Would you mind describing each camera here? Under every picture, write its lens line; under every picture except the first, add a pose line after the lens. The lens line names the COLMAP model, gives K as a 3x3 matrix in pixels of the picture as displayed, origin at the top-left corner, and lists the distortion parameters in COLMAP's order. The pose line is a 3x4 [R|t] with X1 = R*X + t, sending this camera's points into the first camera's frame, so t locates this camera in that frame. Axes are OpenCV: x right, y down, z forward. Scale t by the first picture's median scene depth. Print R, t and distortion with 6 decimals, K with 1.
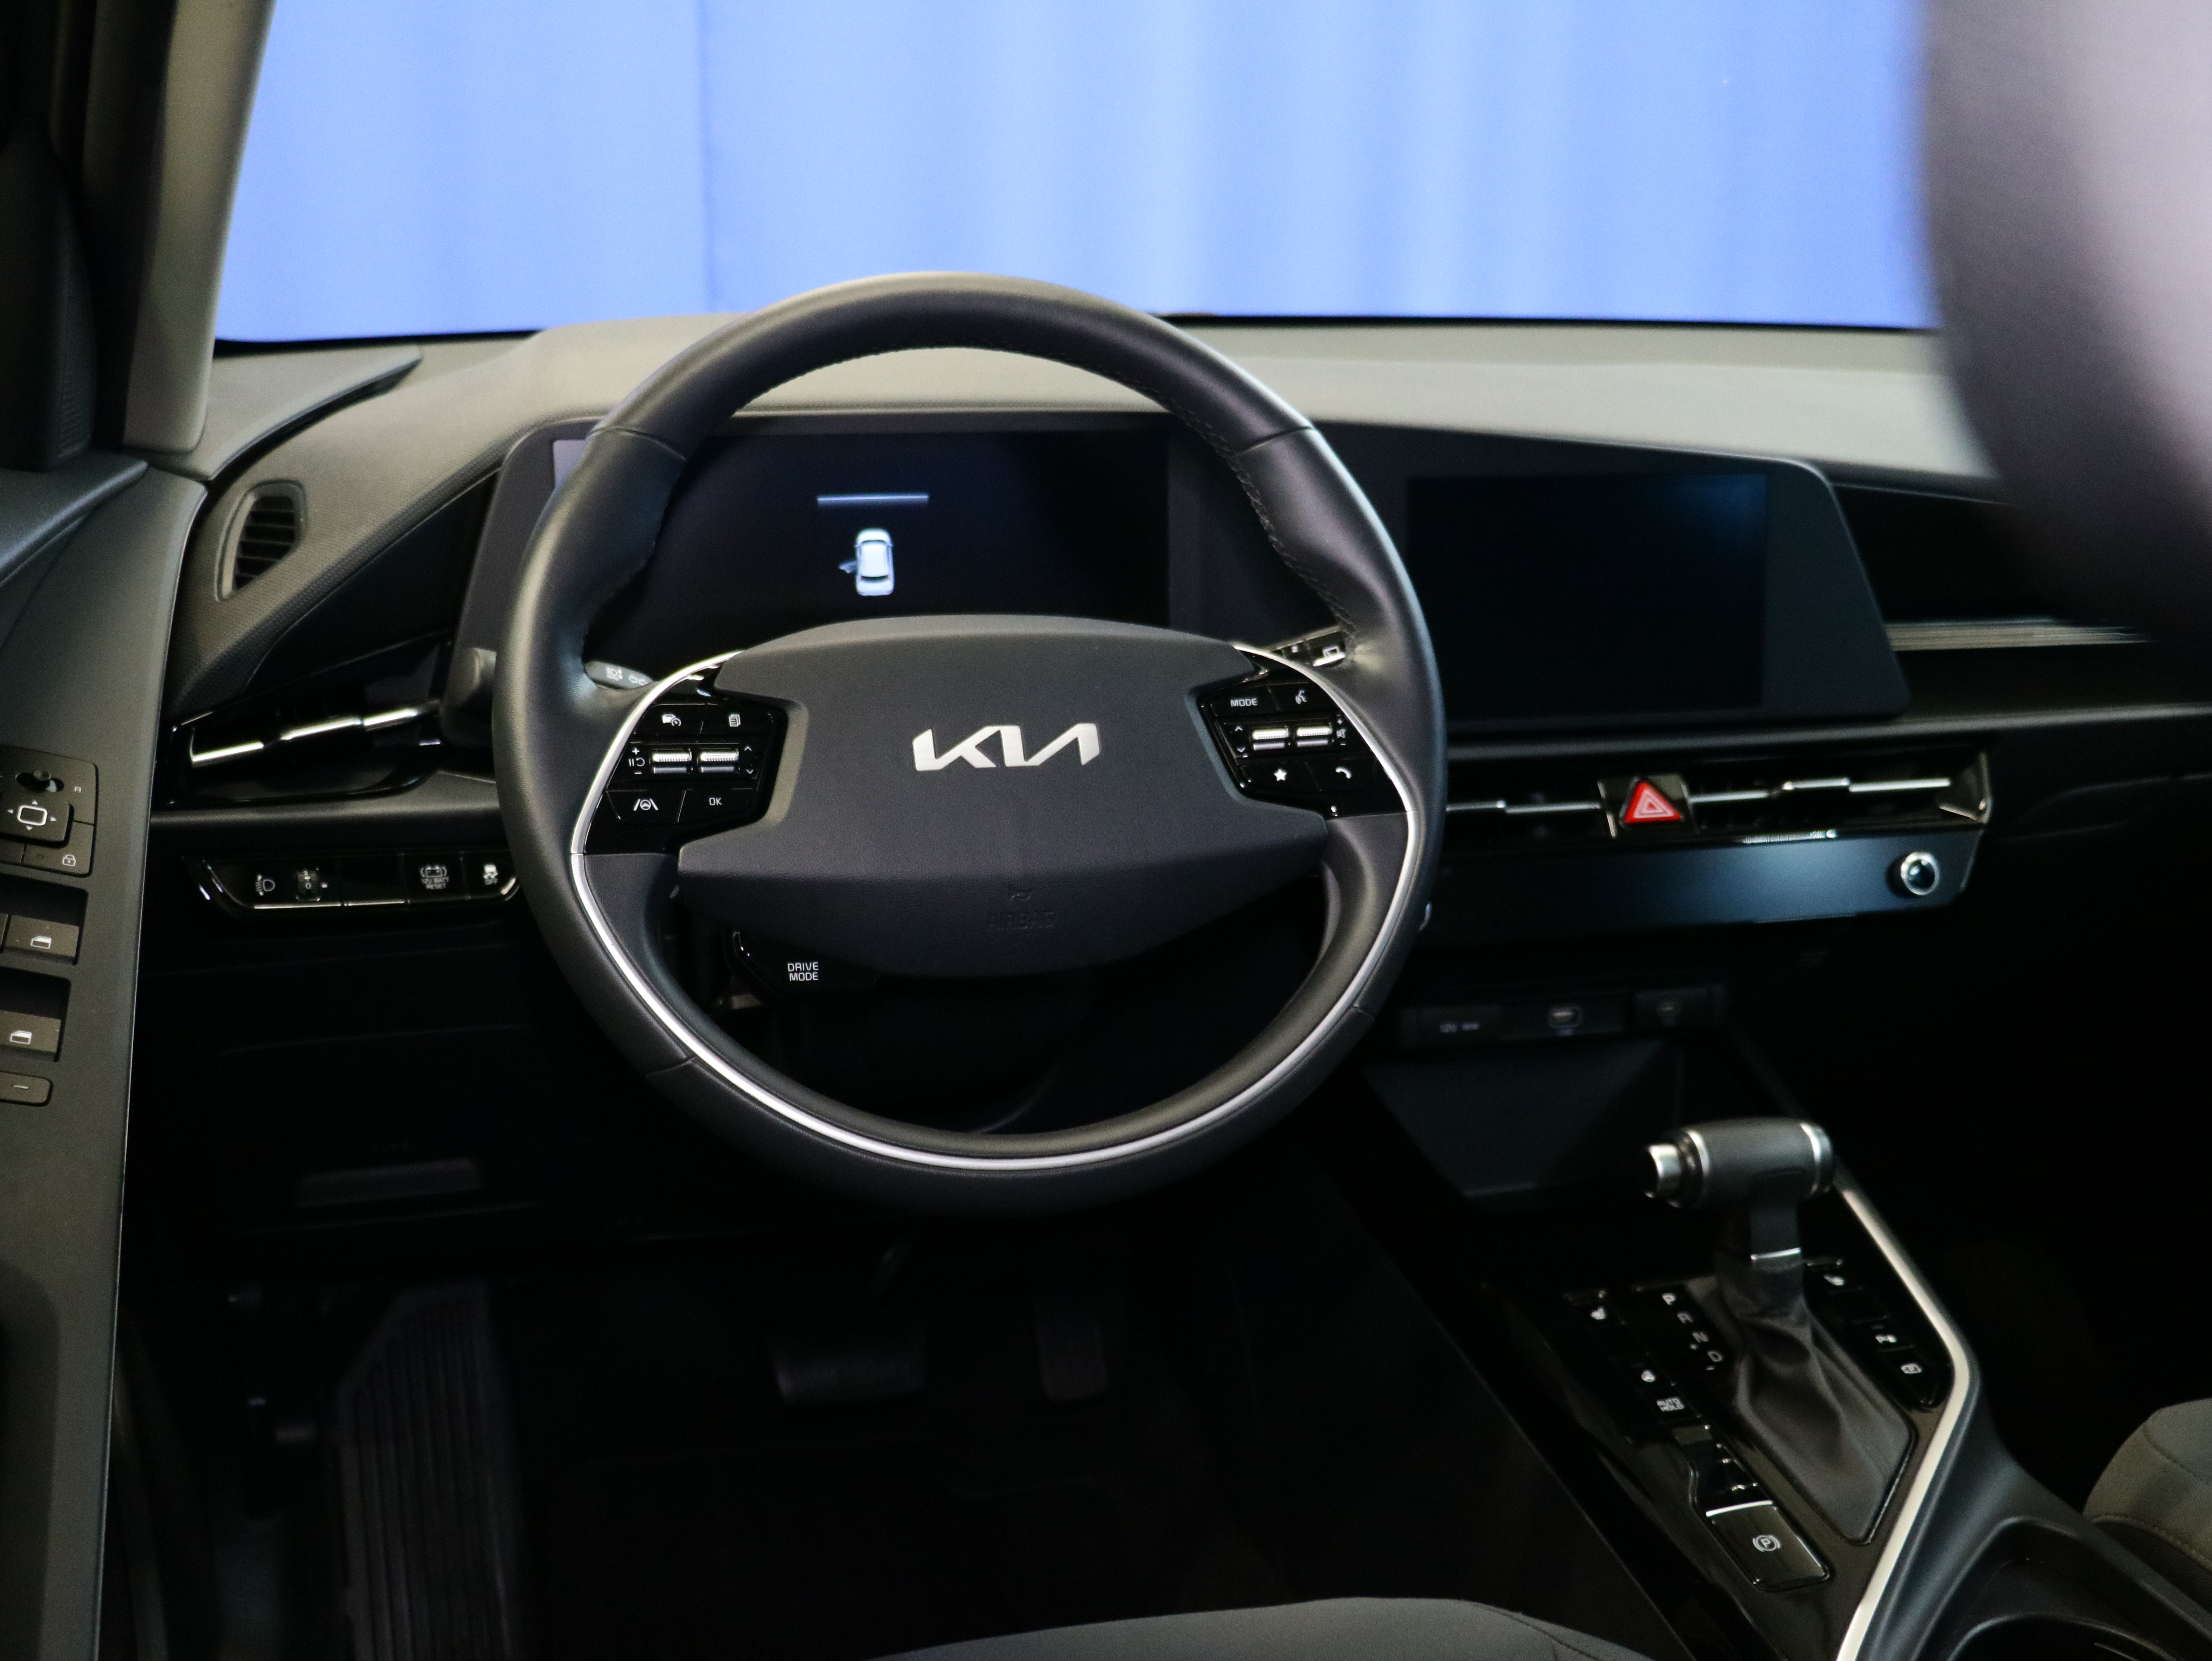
lens RADIAL K [[2269.3, 0, 1106.0], [0, 2269.3, 830.5], [0, 0, 1]] dist [-0.032842, 0.017505]
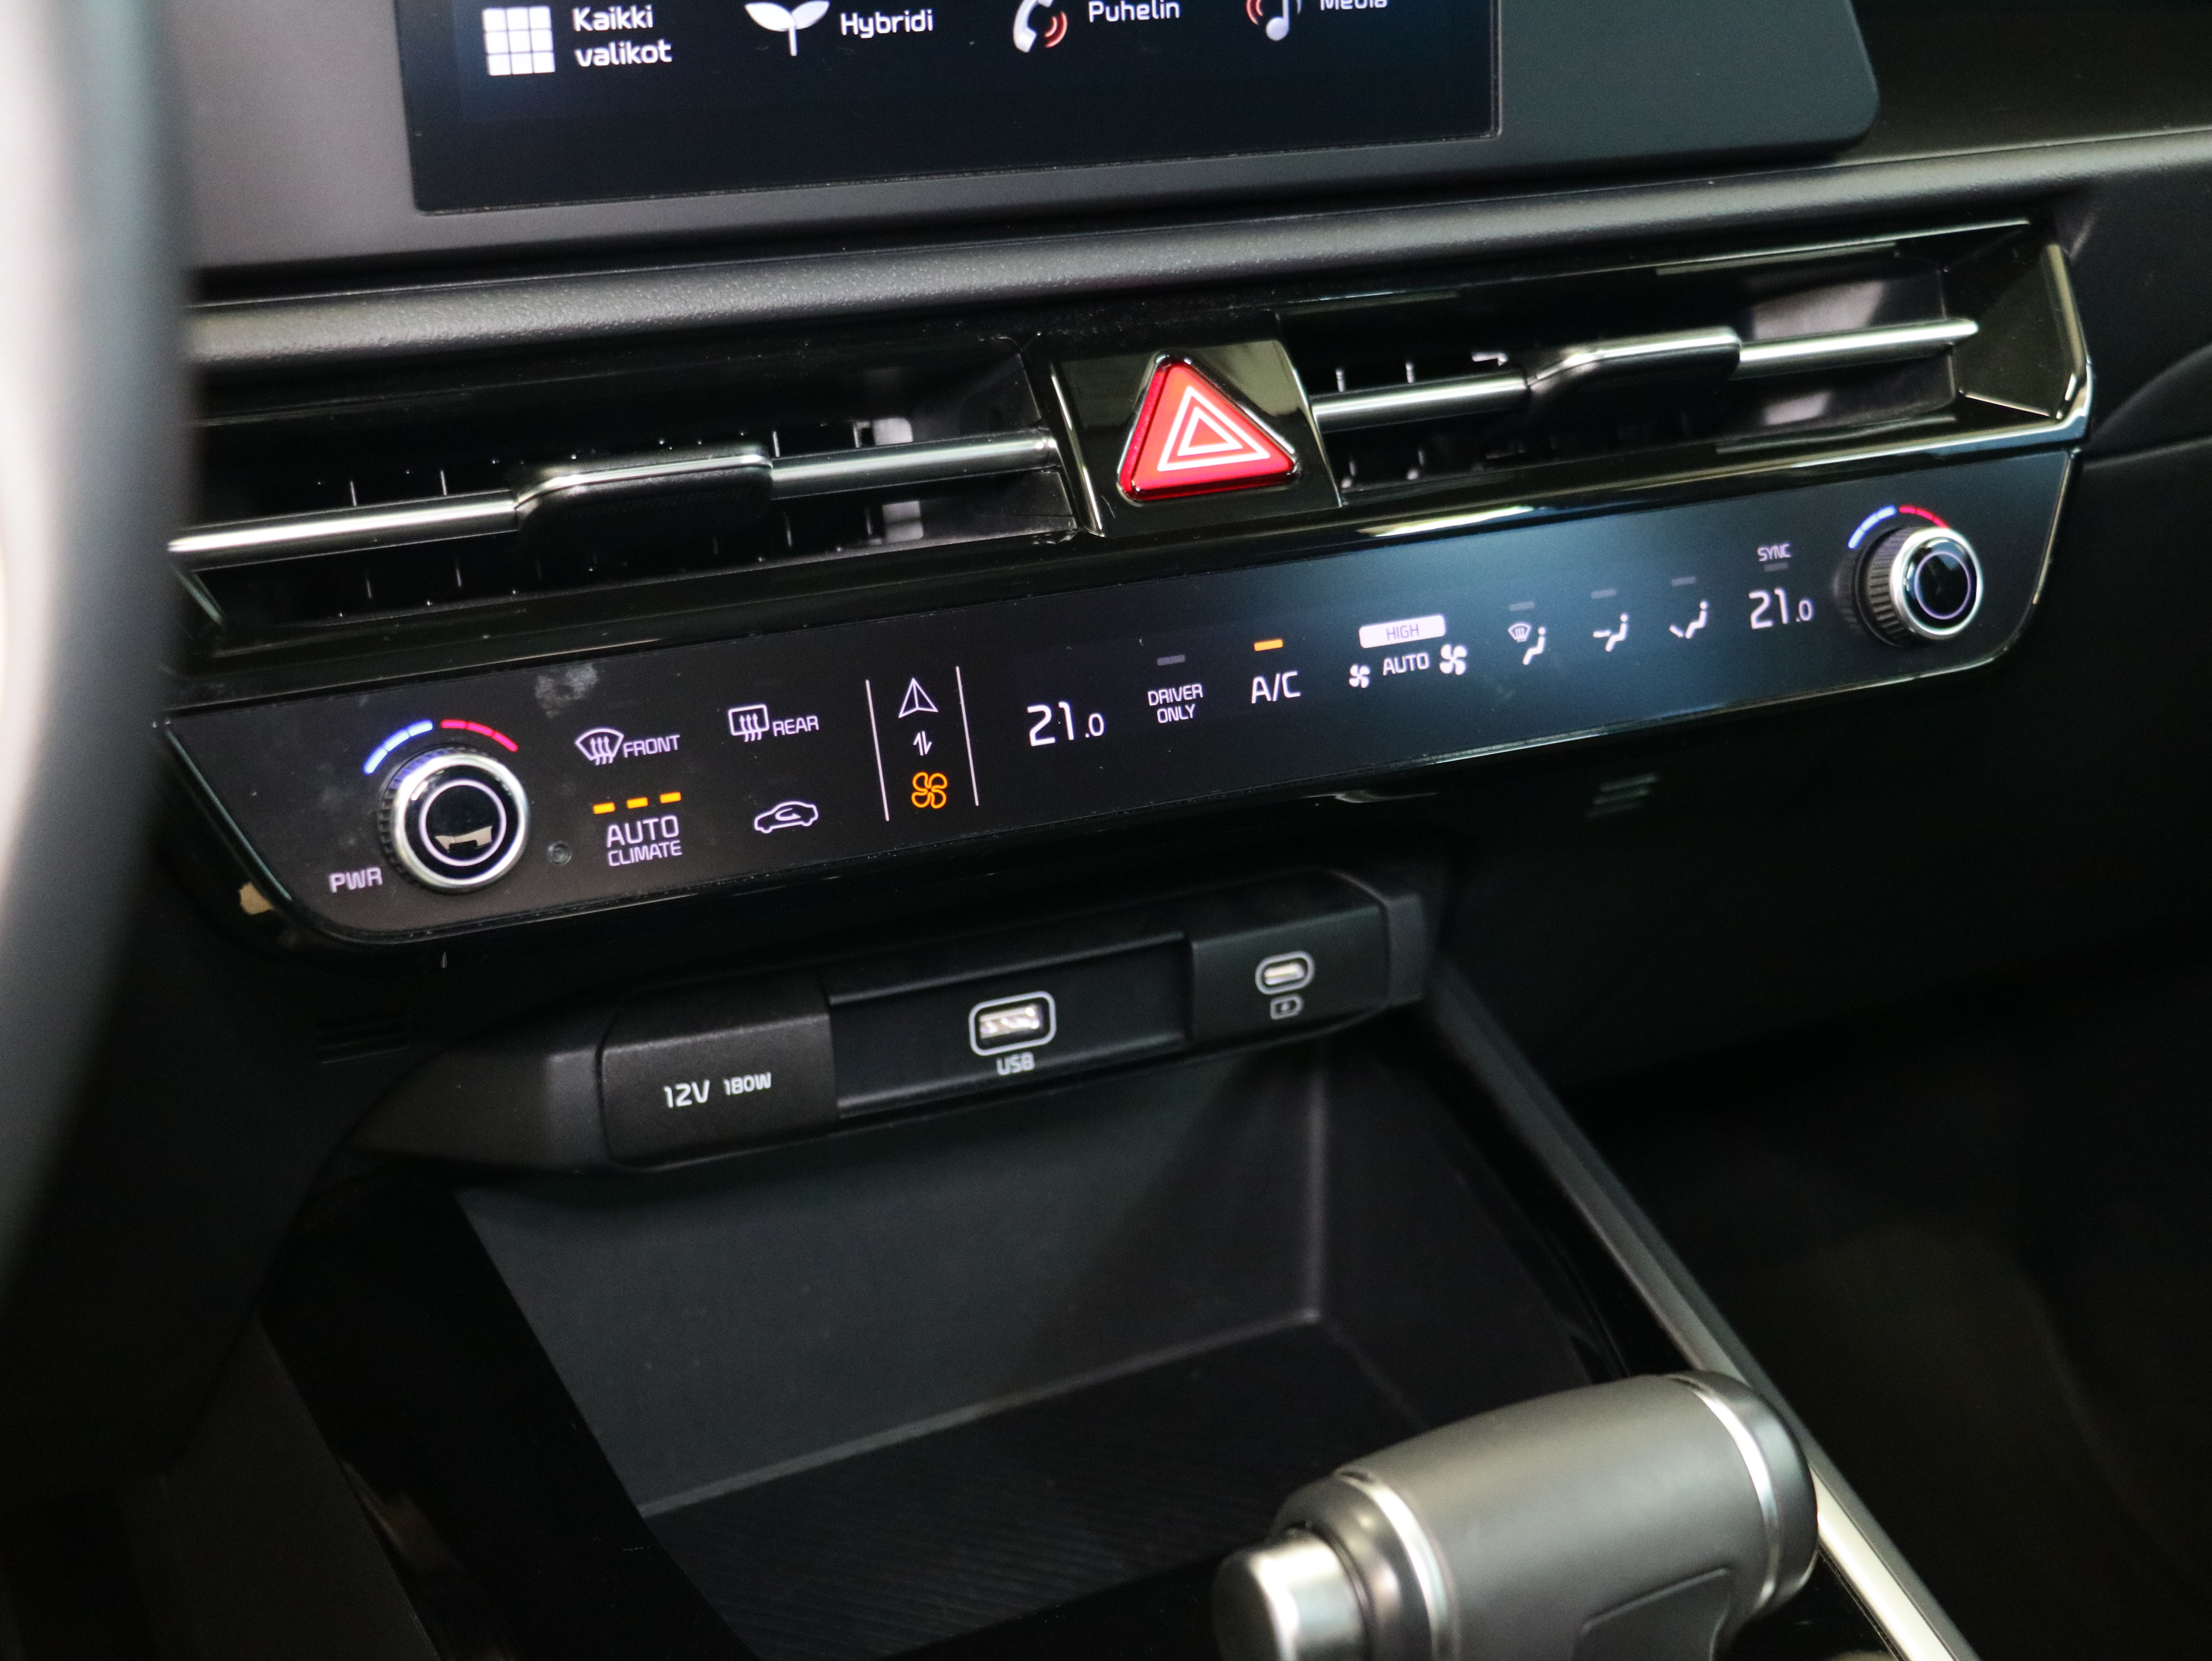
lens RADIAL K [[2992.1, 0, 1106.0], [0, 2992.1, 830.5], [0, 0, 1]] dist [-0.006080, 0.042882]
pose [[0.980071, -0.081919, 0.180970, 0.170183], [0.060972, 0.991089, 0.118425, -0.007488], [-0.189059, -0.105030, 0.976333, 0.675729]]
